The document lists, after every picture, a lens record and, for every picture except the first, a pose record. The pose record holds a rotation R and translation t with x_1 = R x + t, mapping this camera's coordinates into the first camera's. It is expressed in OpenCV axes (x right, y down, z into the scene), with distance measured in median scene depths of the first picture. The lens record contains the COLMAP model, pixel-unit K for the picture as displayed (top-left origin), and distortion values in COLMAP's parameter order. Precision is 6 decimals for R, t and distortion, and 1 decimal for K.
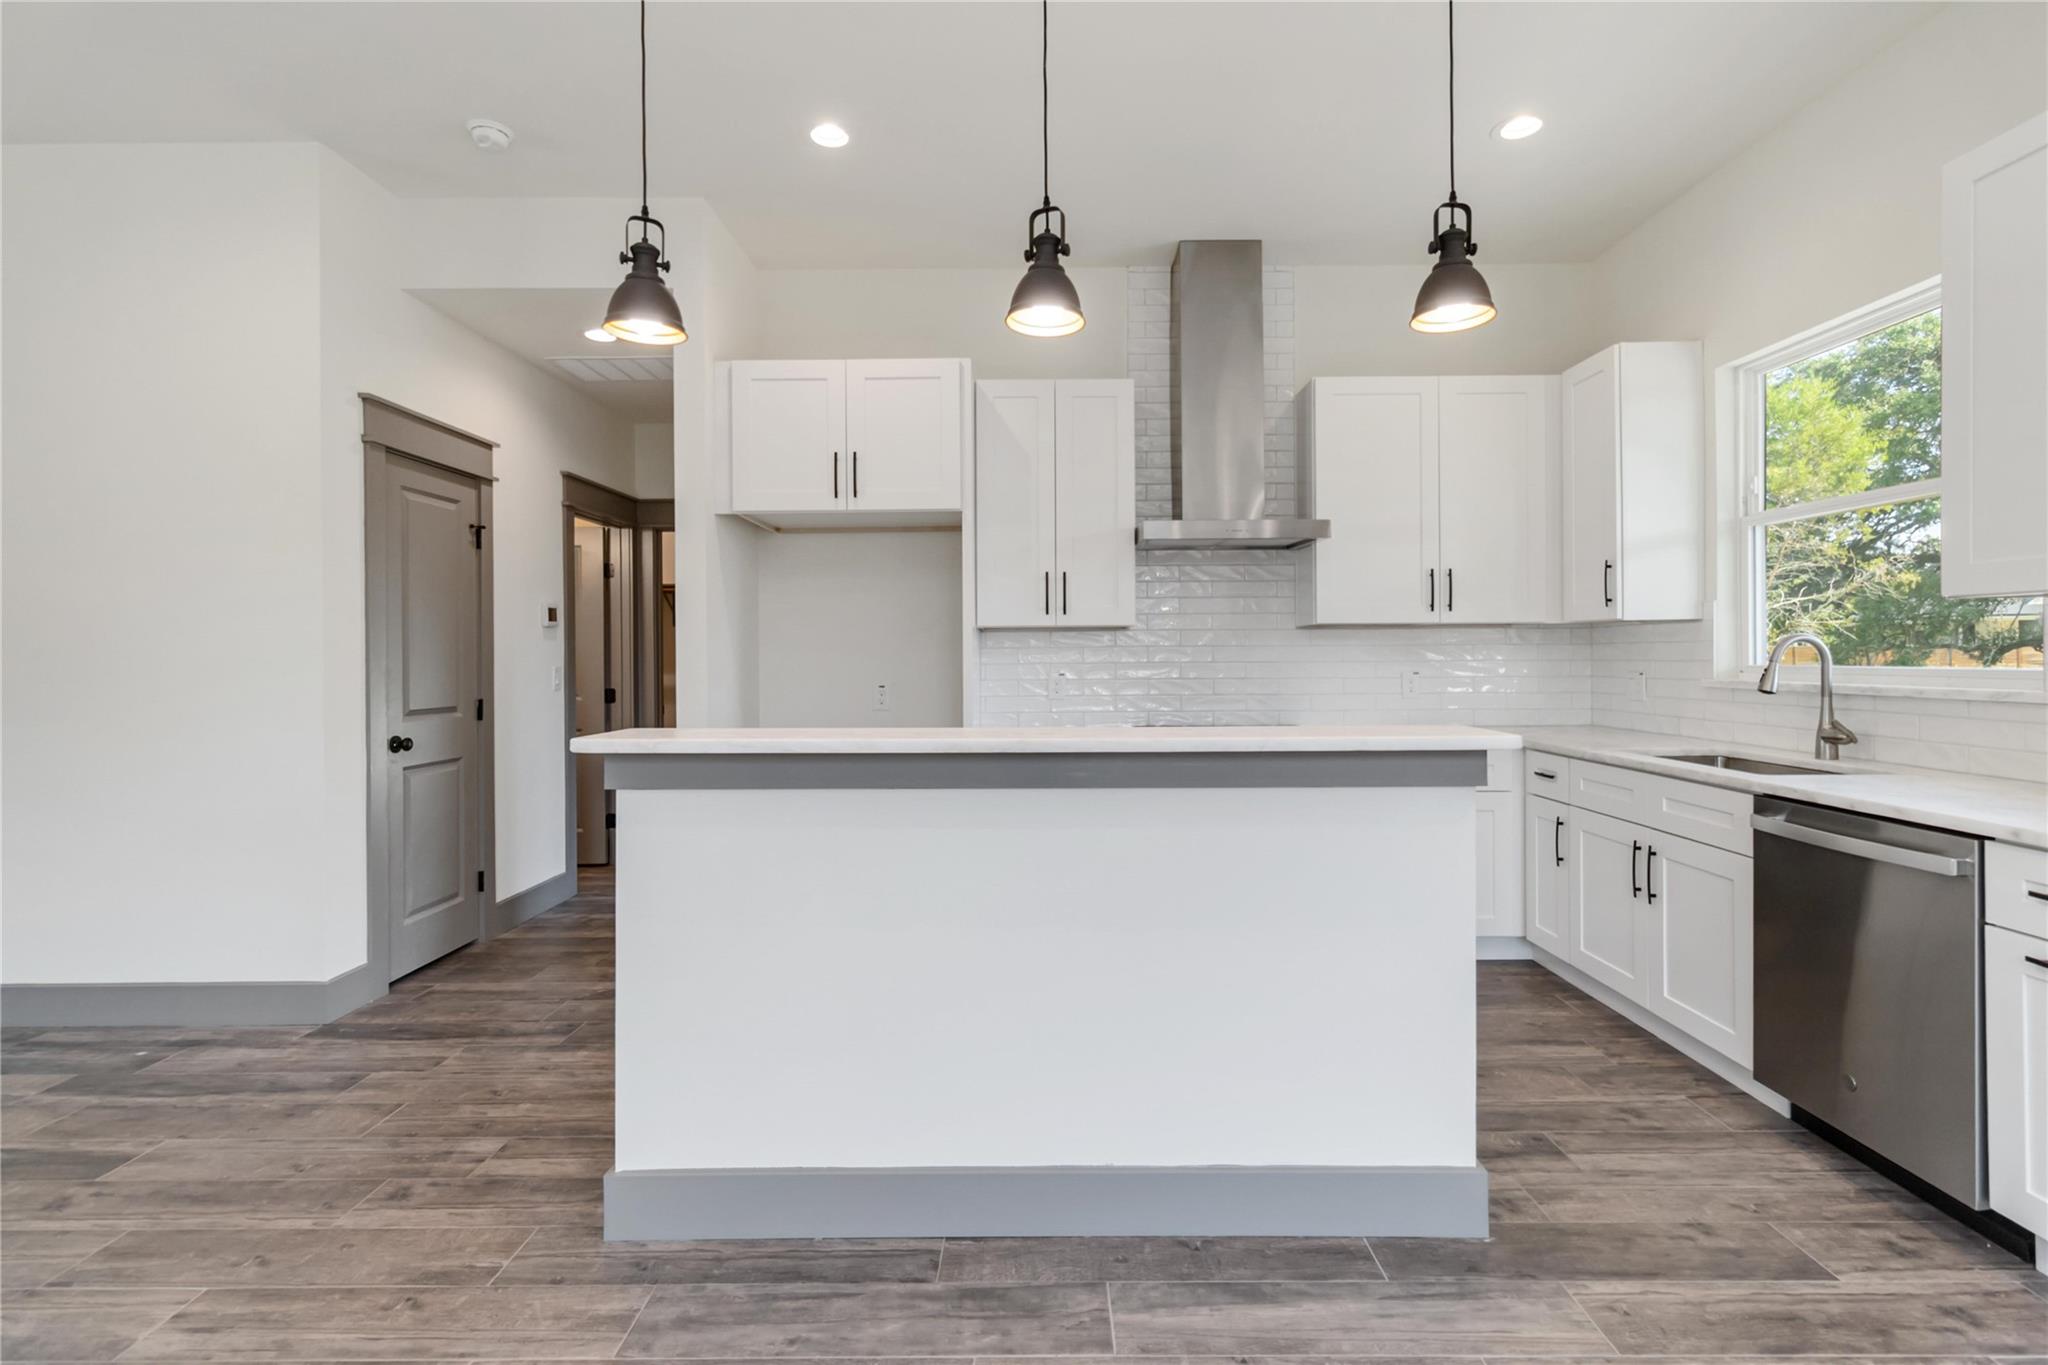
lens RADIAL K [[973.9, 0, 1037.0], [0, 973.9, 649.3], [0, 0, 1]] dist [0.001140, 0.000852]
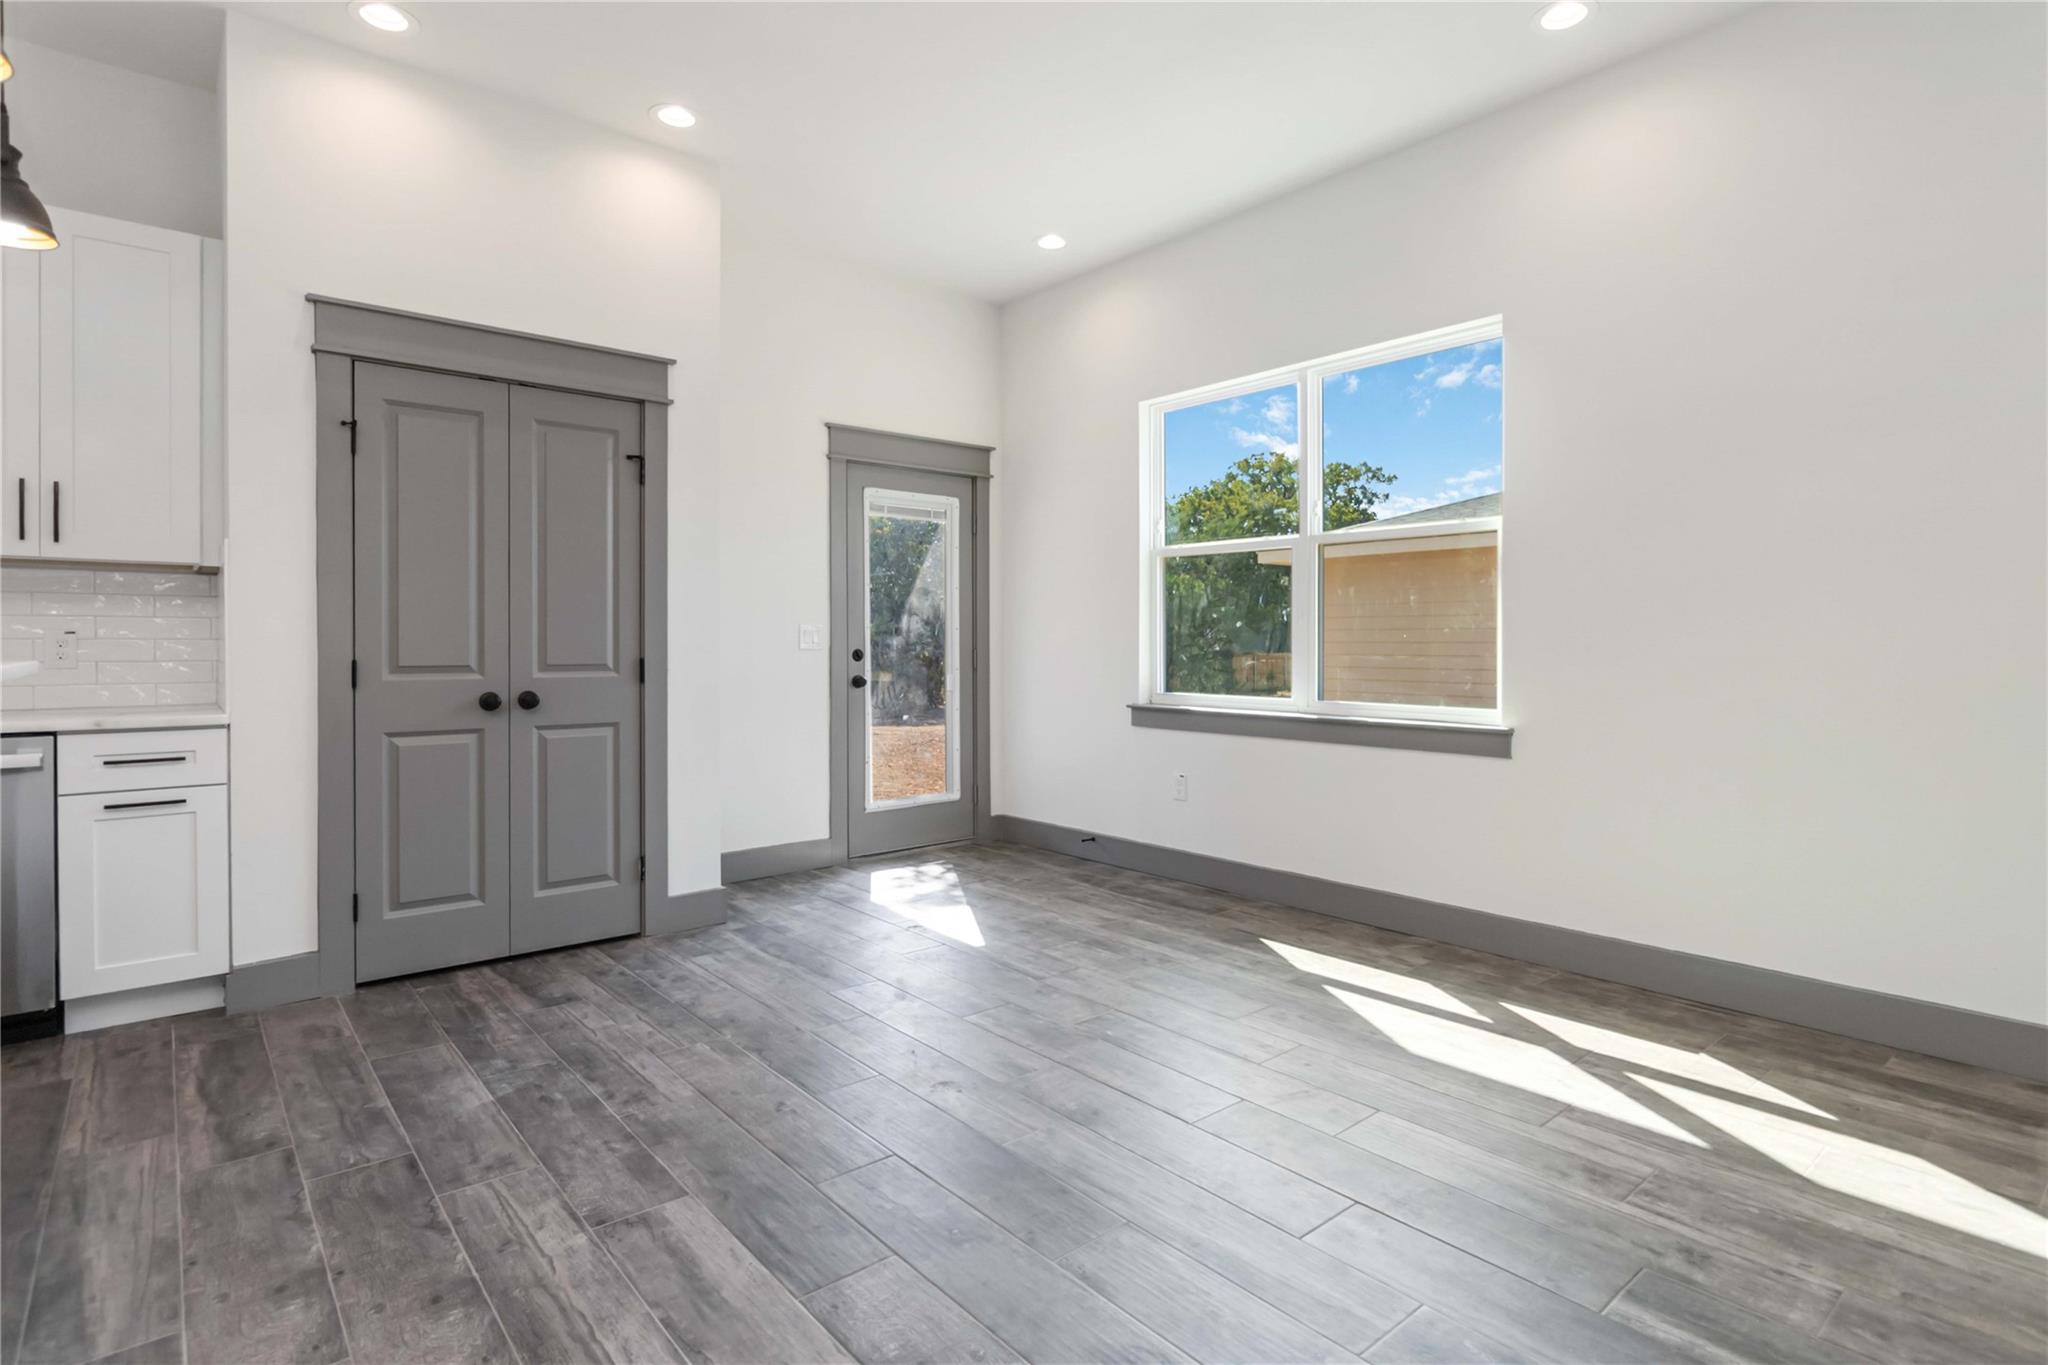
lens RADIAL K [[1030.9, 0, 1034.3], [0, 1030.9, 656.7], [0, 0, 1]] dist [-0.000756, -0.000304]
pose [[-0.653487, -0.001414, 0.756937, -0.673517], [0.000519, 0.999997, 0.002316, 0.051439], [-0.756938, 0.001907, -0.653484, 0.588674]]
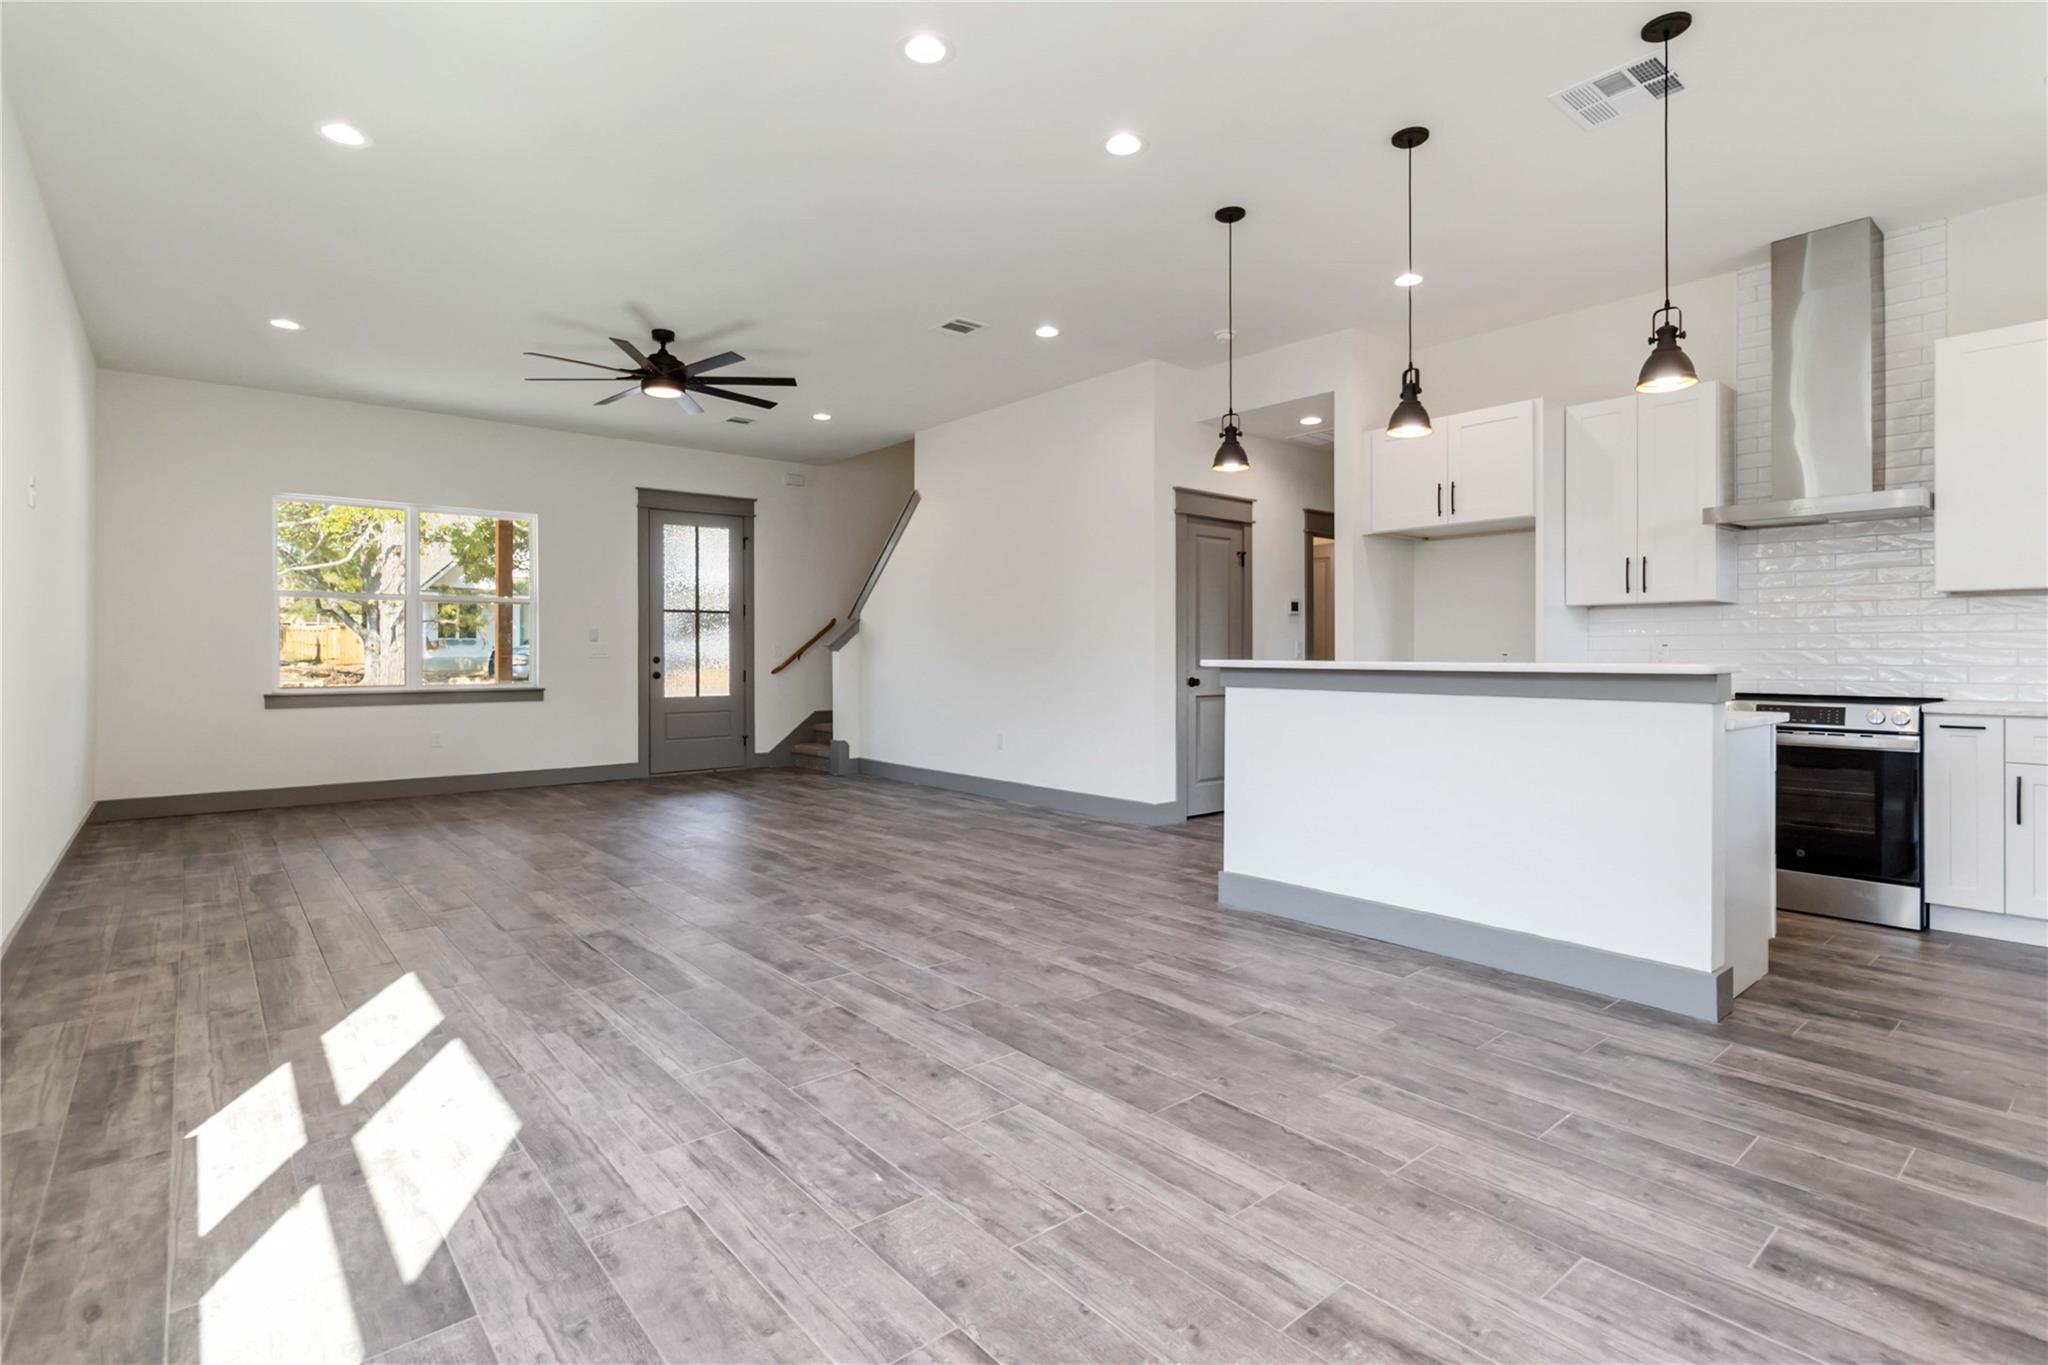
lens RADIAL K [[973.9, 0, 1022.9], [0, 973.9, 669.5], [0, 0, 1]] dist [0.001140, 0.000852]
pose [[0.648121, 0.018428, -0.761314, 0.603279], [0.001069, 0.999684, 0.025108, 0.036710], [0.761537, -0.017087, 0.647896, -0.465269]]
